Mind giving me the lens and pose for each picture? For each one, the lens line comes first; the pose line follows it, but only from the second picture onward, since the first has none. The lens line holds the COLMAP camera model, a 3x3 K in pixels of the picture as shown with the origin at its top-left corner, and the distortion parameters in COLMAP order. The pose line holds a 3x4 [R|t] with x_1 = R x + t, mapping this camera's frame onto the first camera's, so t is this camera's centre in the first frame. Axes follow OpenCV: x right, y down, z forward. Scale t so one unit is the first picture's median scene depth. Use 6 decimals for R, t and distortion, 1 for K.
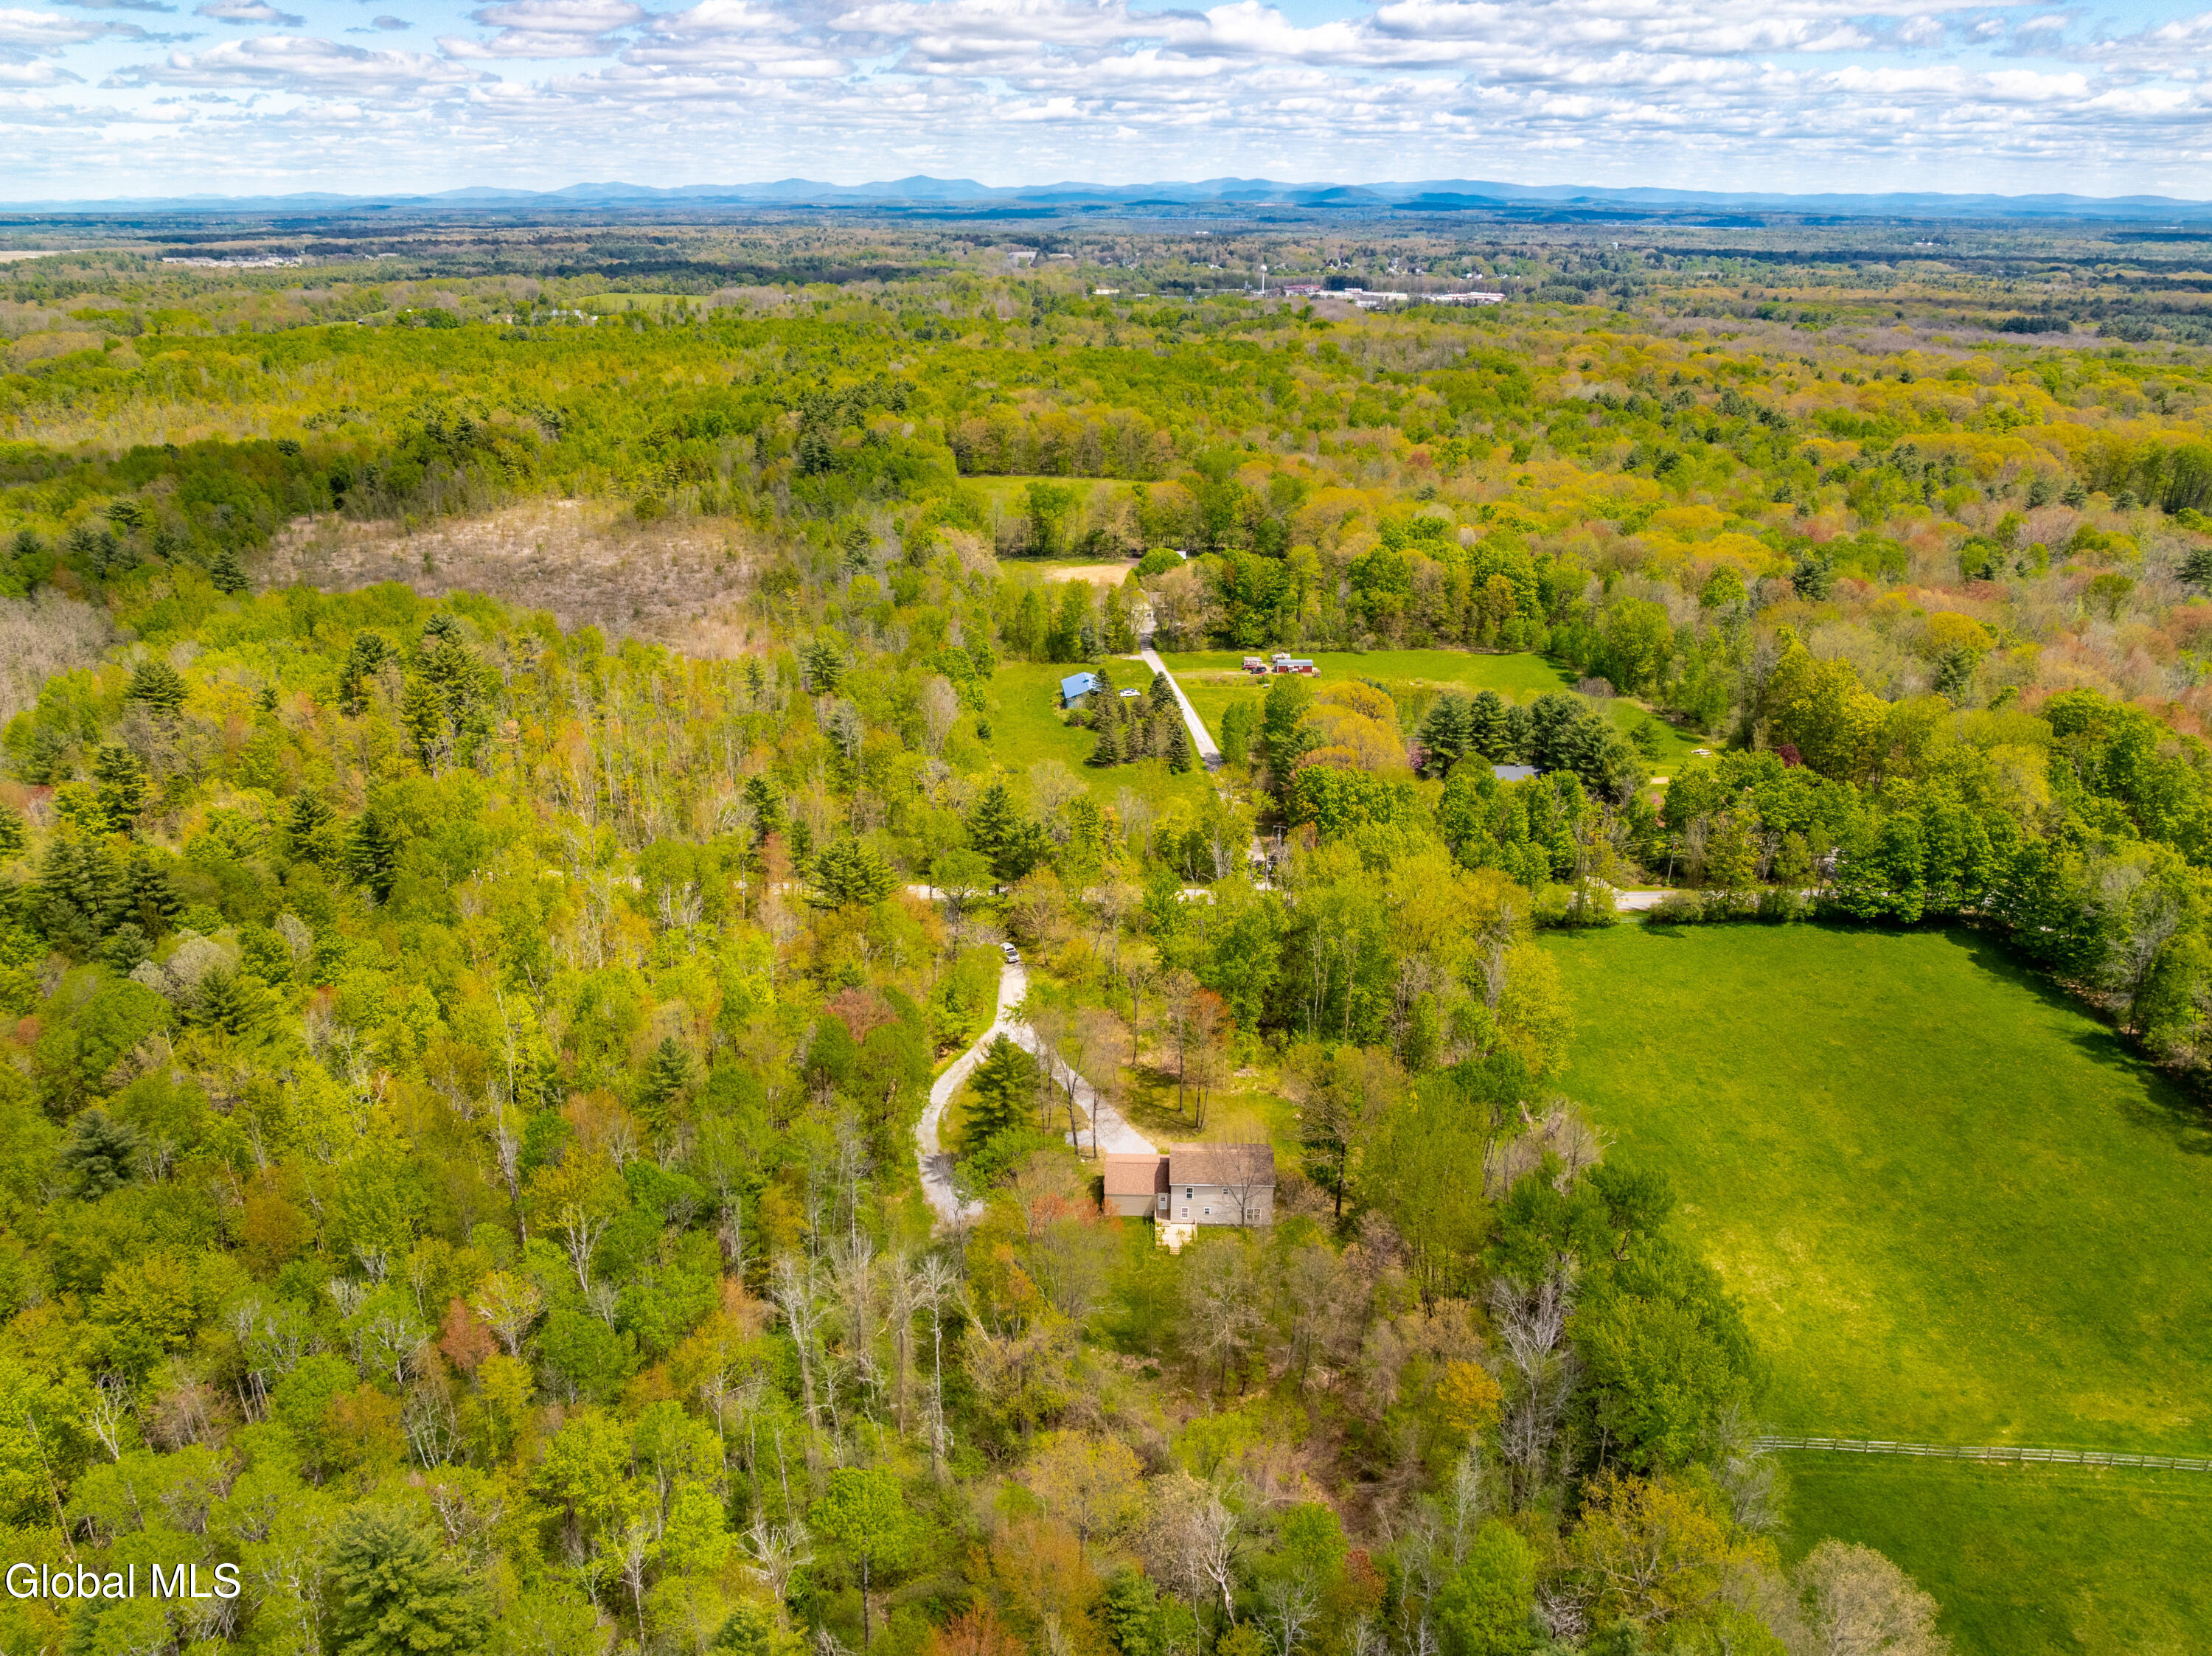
lens RADIAL K [[1561.0, 0, 1106.0], [0, 1561.0, 828.0], [0, 0, 1]] dist [-0.031751, 0.005064]
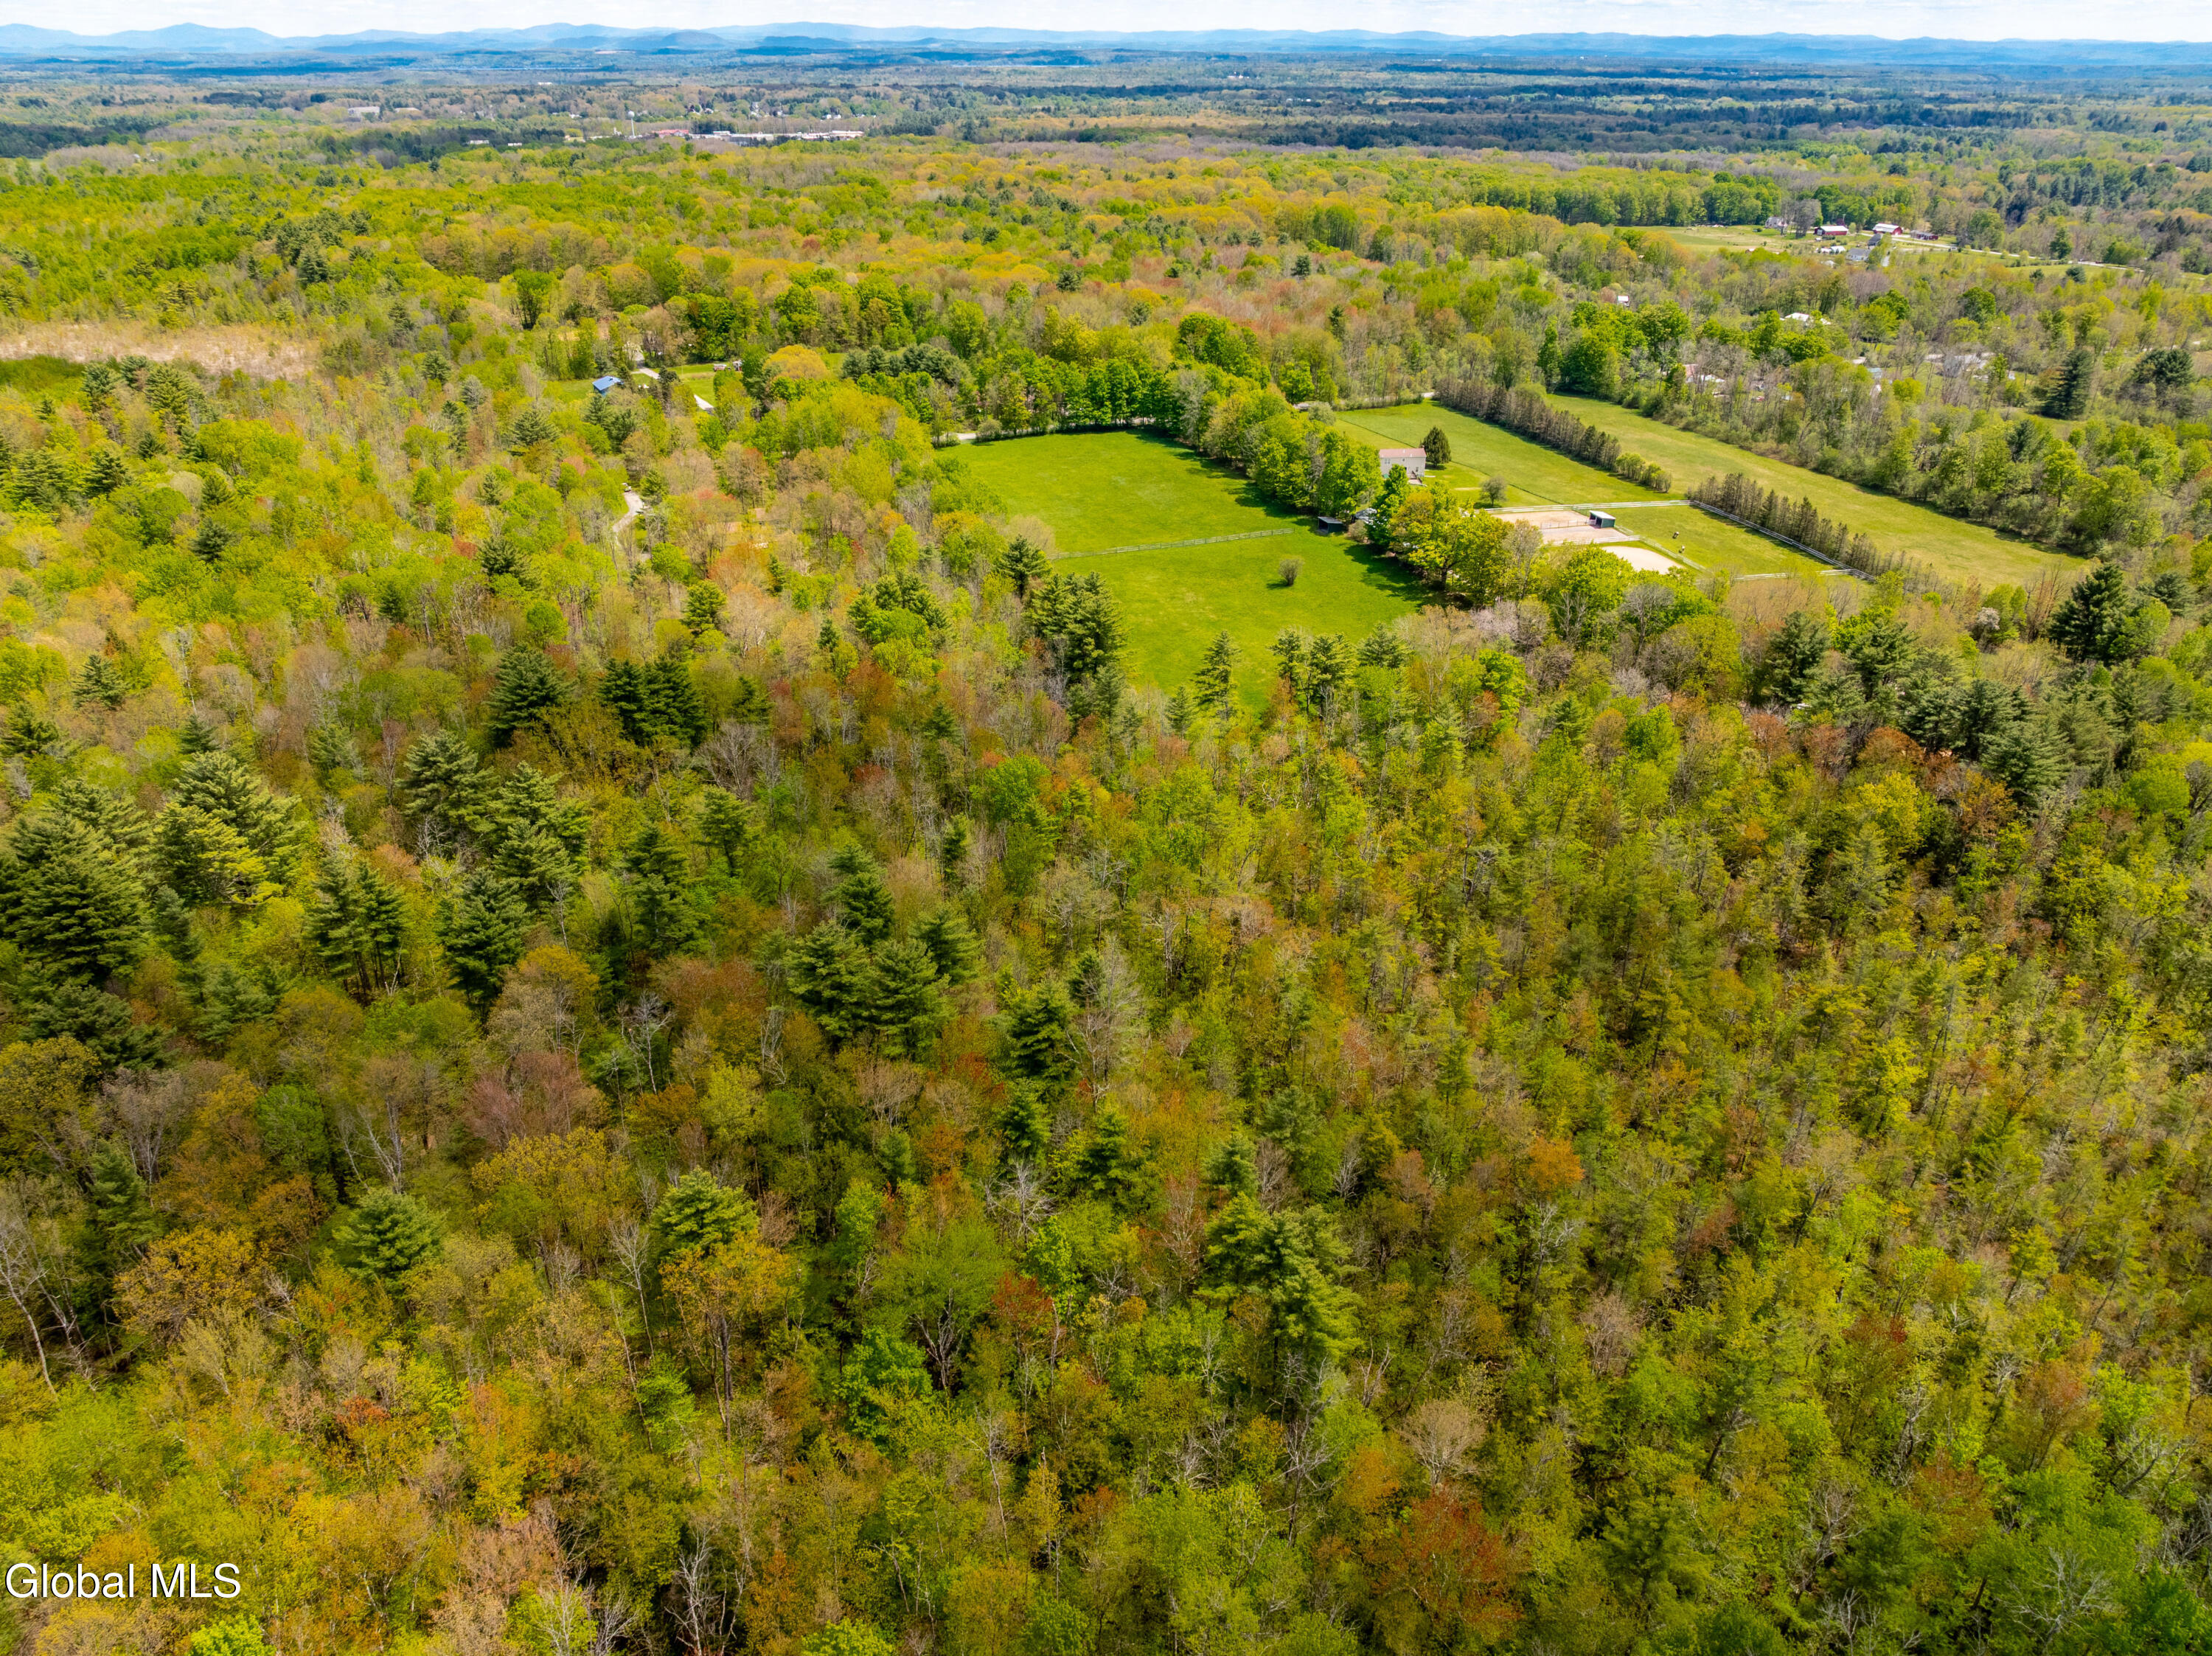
lens RADIAL K [[1561.0, 0, 1106.0], [0, 1561.0, 828.0], [0, 0, 1]] dist [-0.031751, 0.005064]
pose [[0.929229, -0.172061, 0.327000, -0.058157], [0.143859, 0.983604, 0.108753, 0.102174], [-0.340350, -0.054015, 0.938746, -0.248330]]
